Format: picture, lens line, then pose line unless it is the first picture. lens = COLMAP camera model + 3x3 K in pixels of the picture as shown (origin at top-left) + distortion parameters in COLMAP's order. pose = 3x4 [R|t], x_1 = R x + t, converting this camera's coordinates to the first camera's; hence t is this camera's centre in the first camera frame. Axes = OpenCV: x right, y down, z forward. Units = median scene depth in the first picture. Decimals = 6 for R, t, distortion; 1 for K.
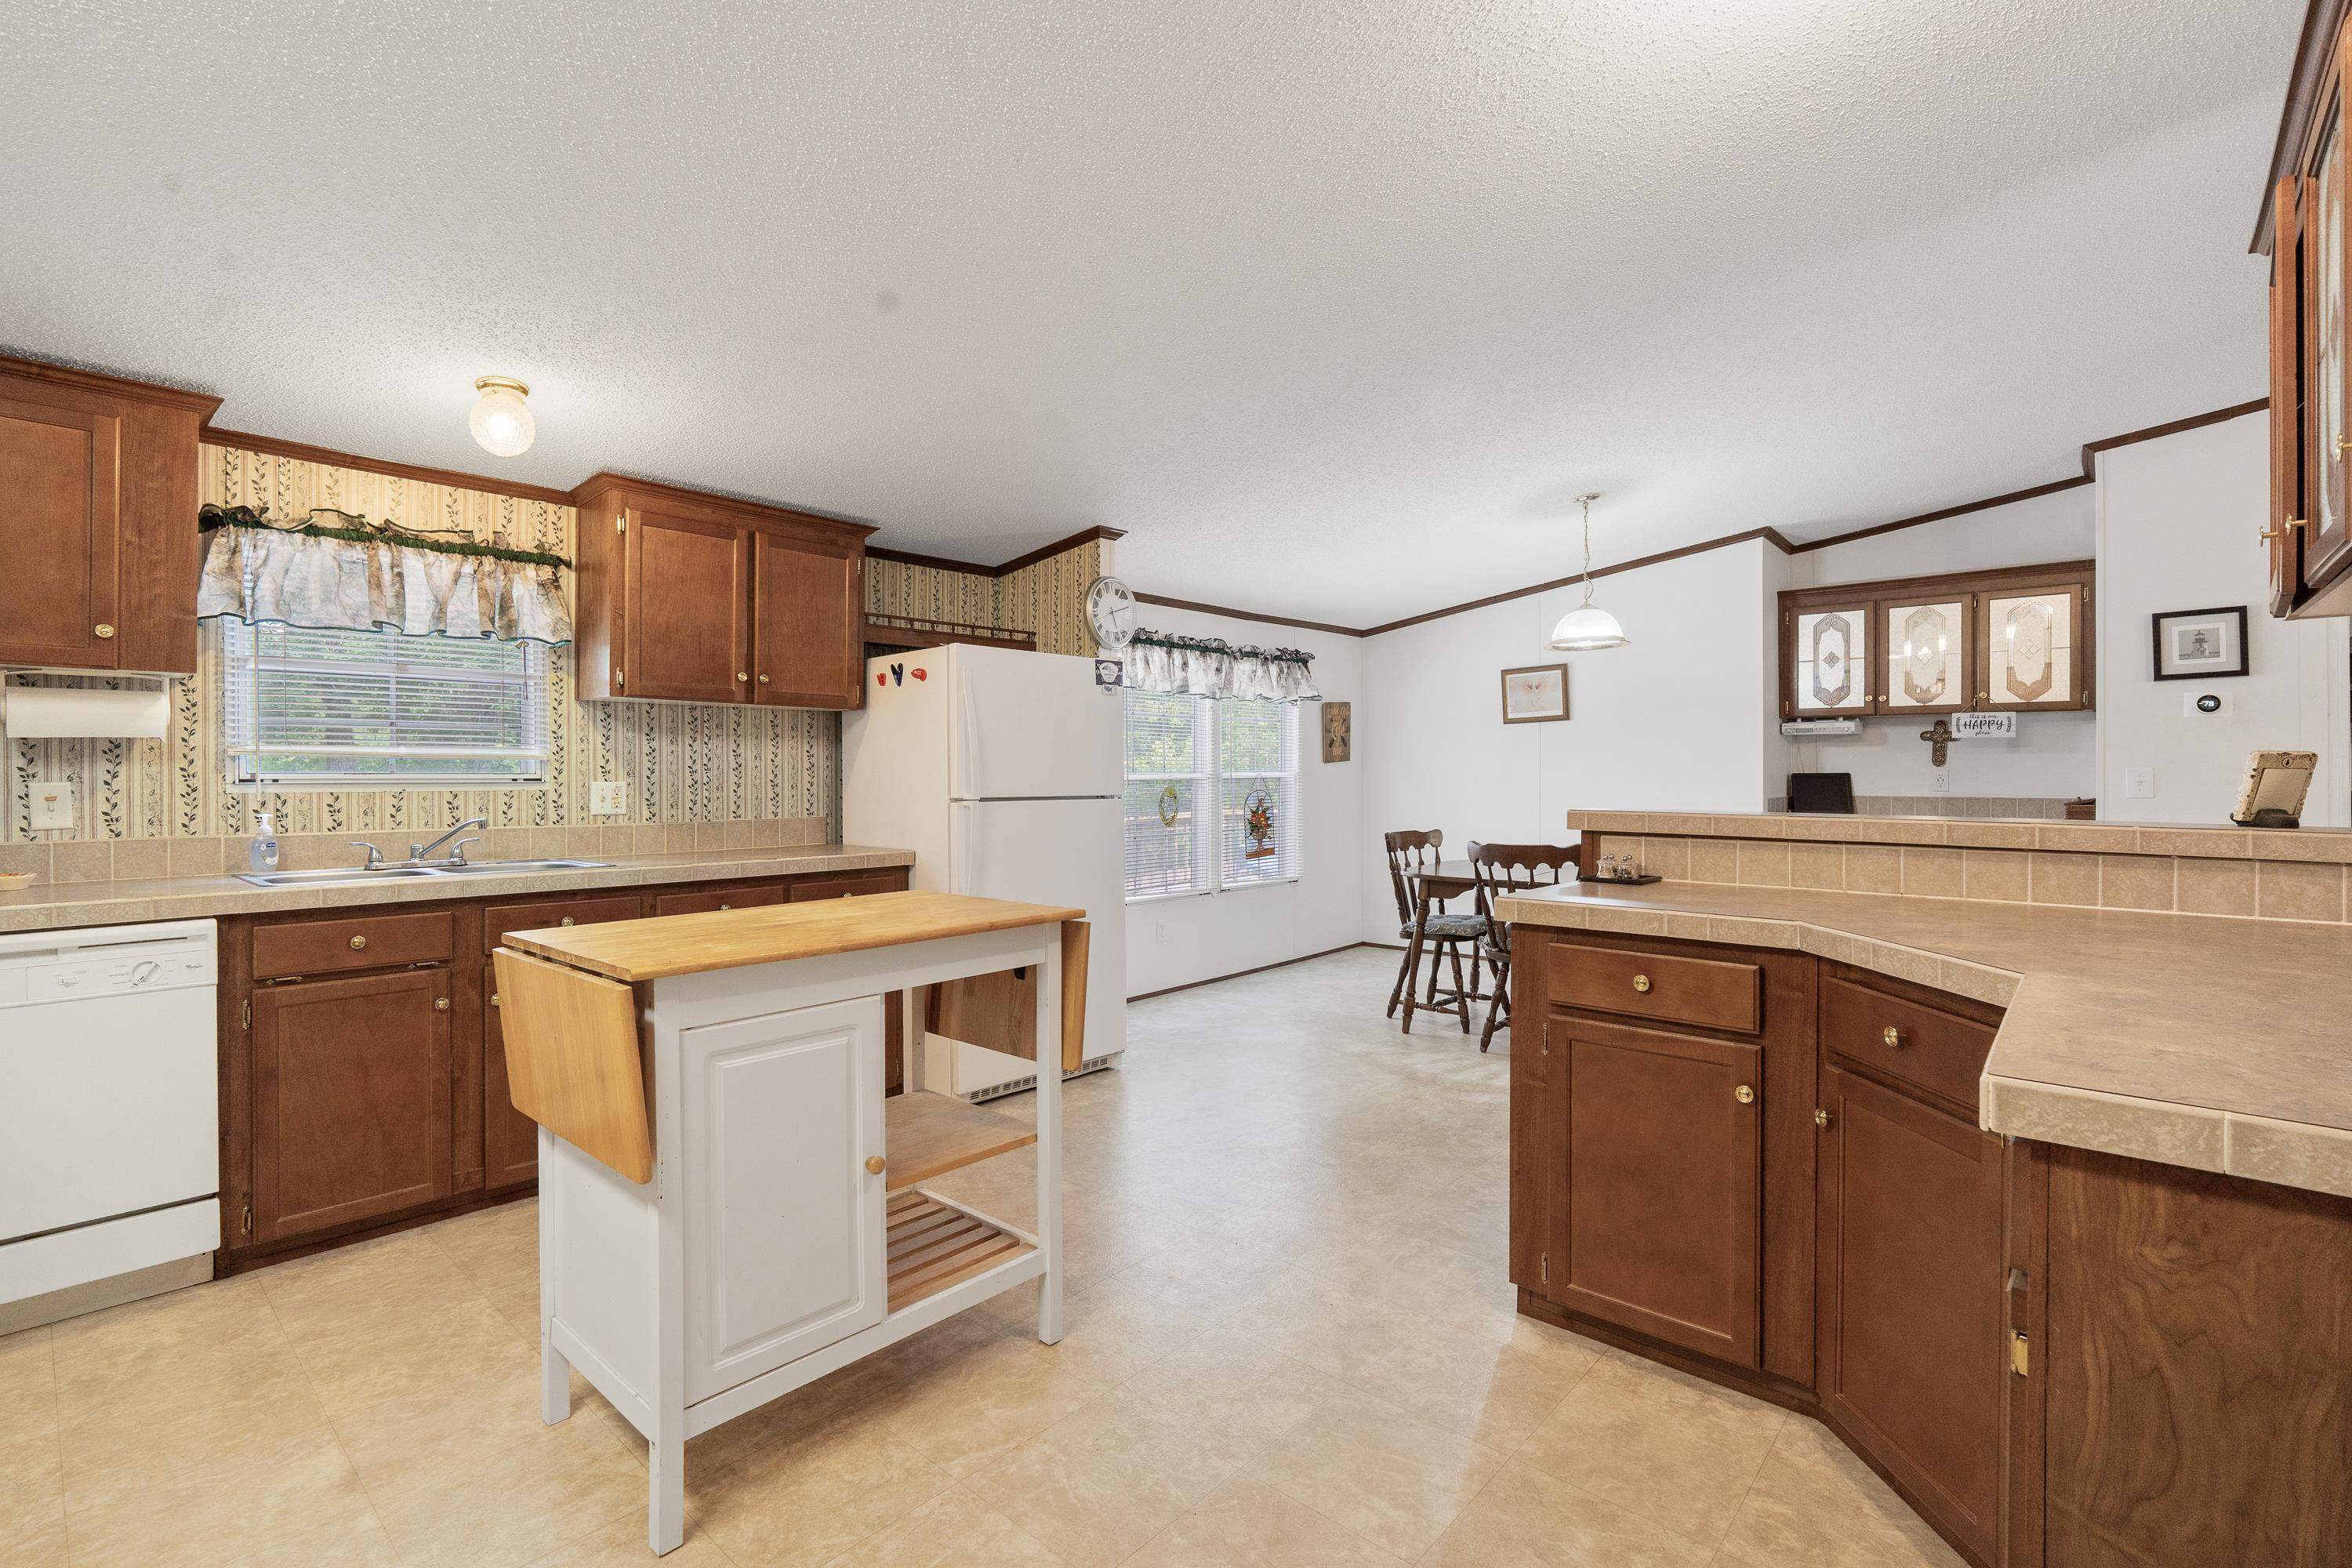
lens RADIAL K [[1068.6, 0, 1162.9], [0, 1068.6, 778.1], [0, 0, 1]] dist [-0.012797, 0.003200]
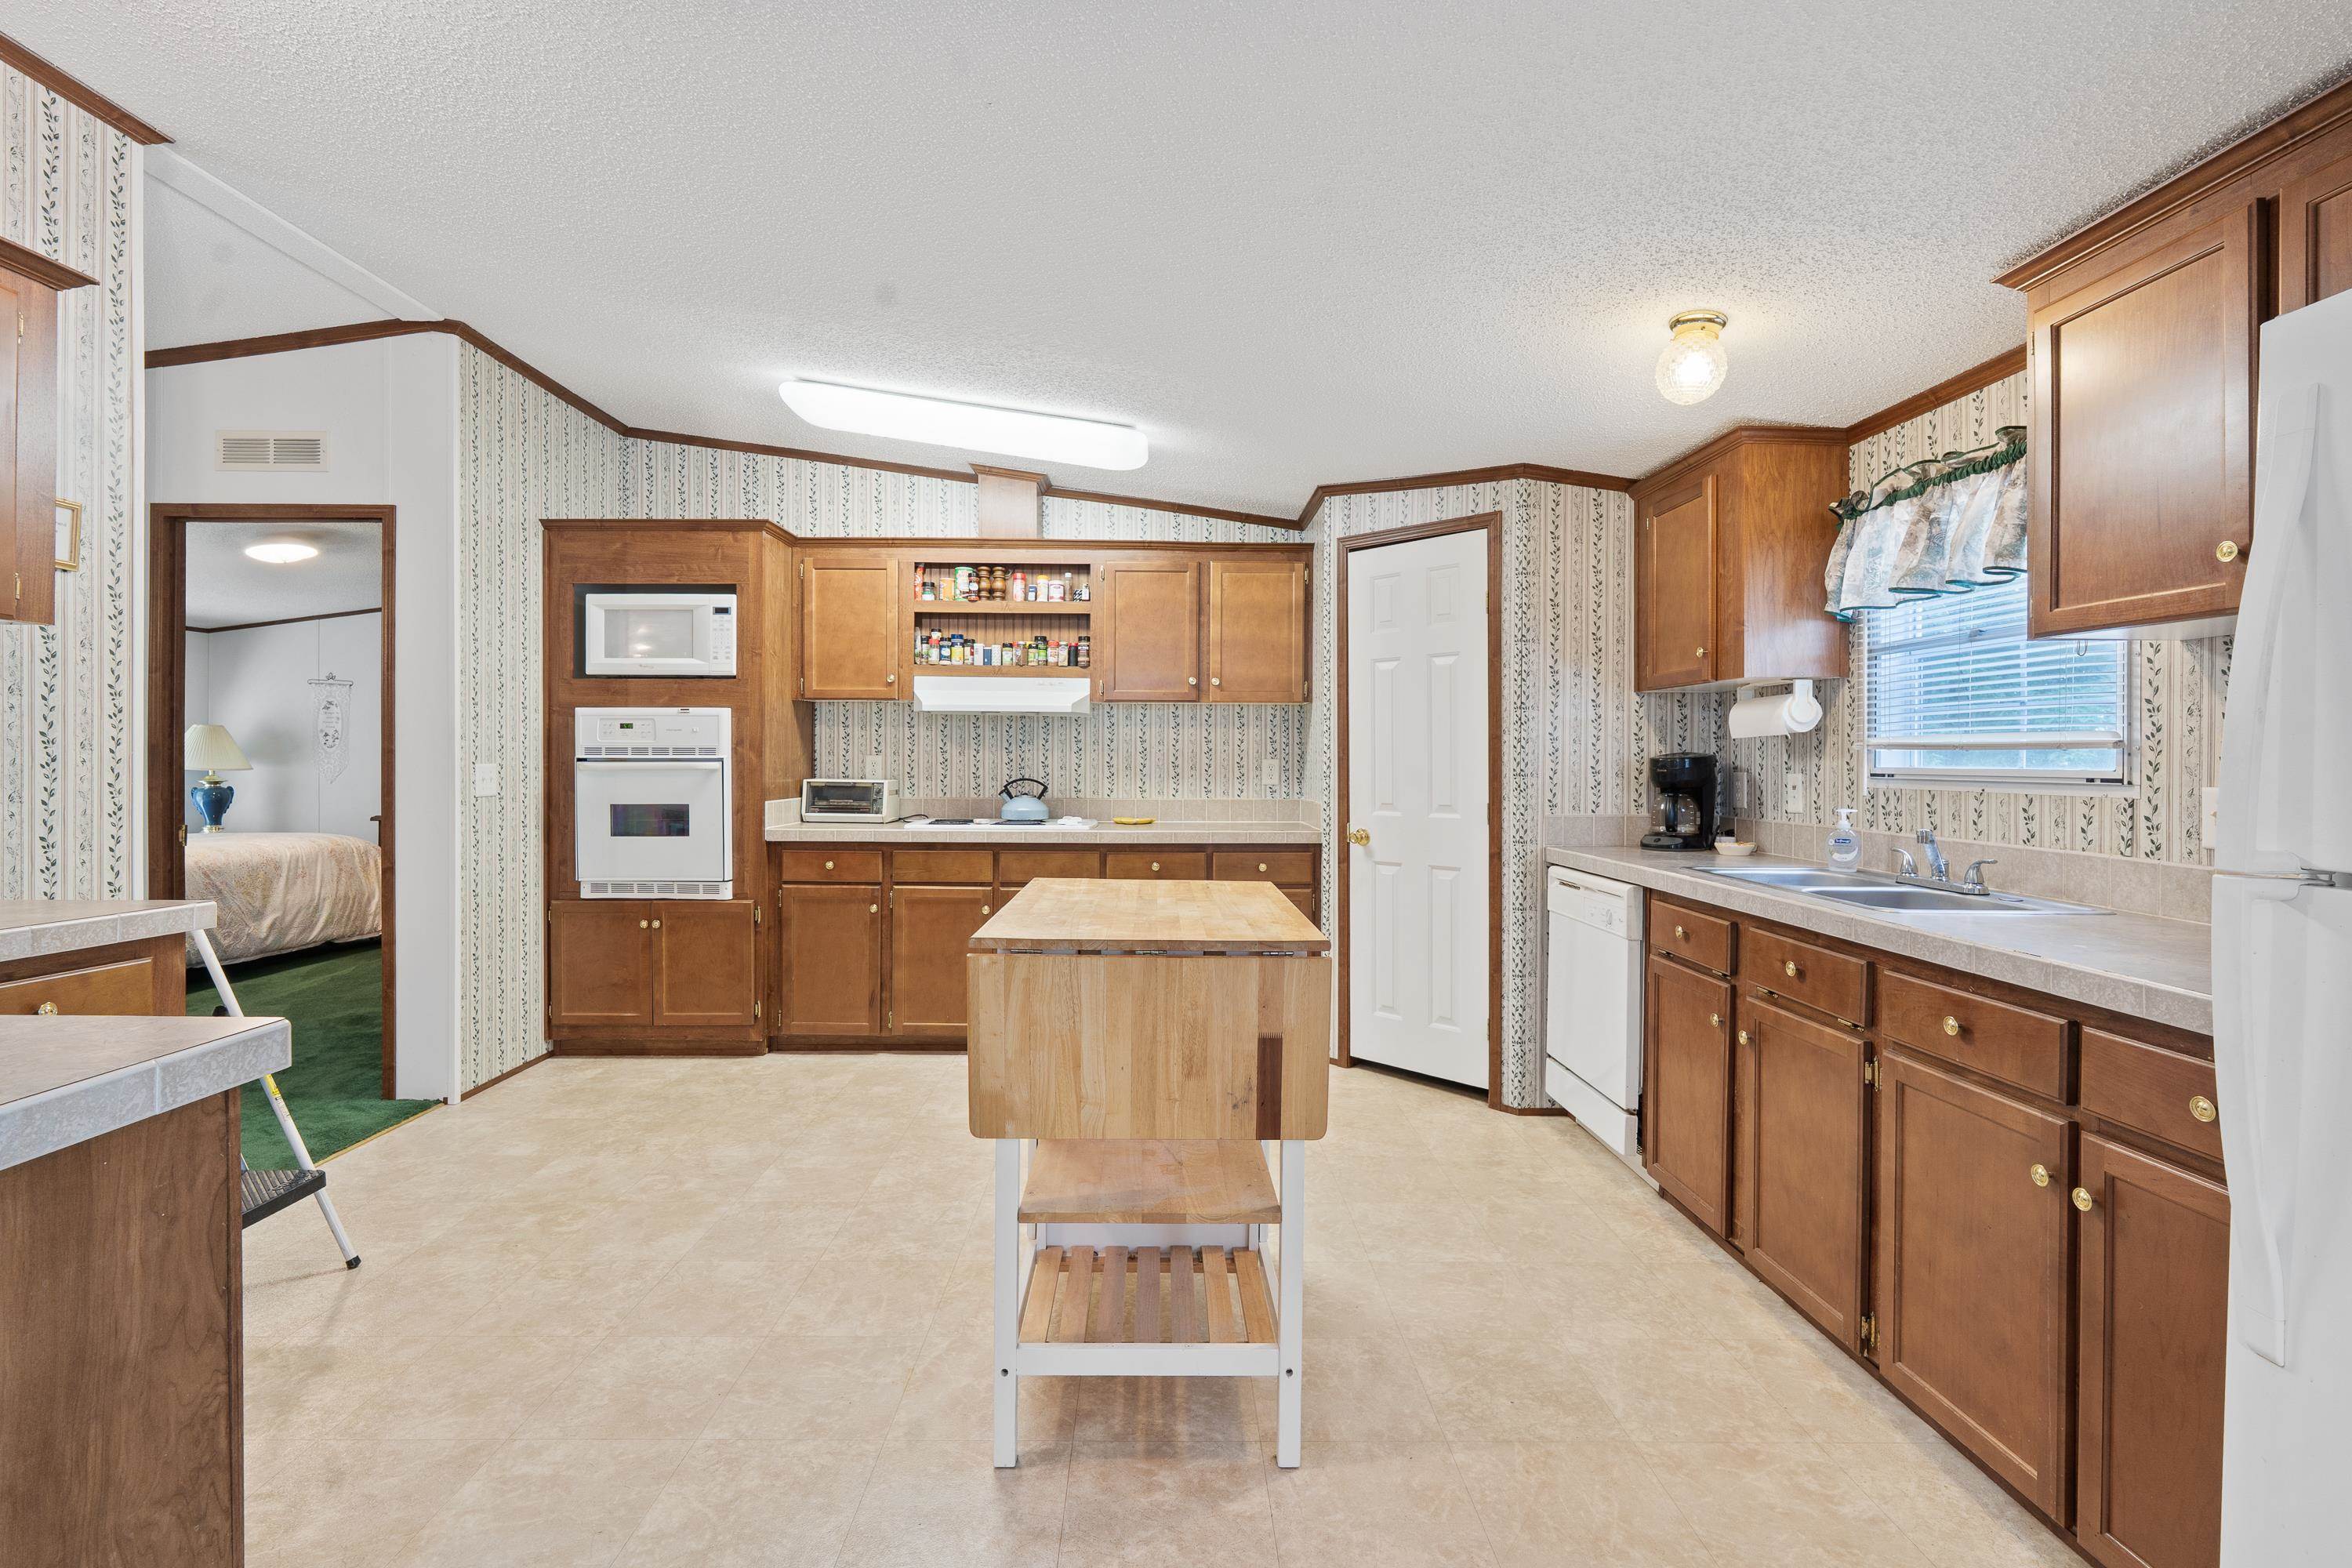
lens RADIAL K [[1068.6, 0, 1168.3], [0, 1068.6, 766.8], [0, 0, 1]] dist [-0.012797, 0.003200]
pose [[-0.731689, 0.001094, -0.681638, 0.207438], [-0.008628, 0.999904, 0.010866, -0.007644], [0.681584, 0.013831, -0.731609, 0.978687]]
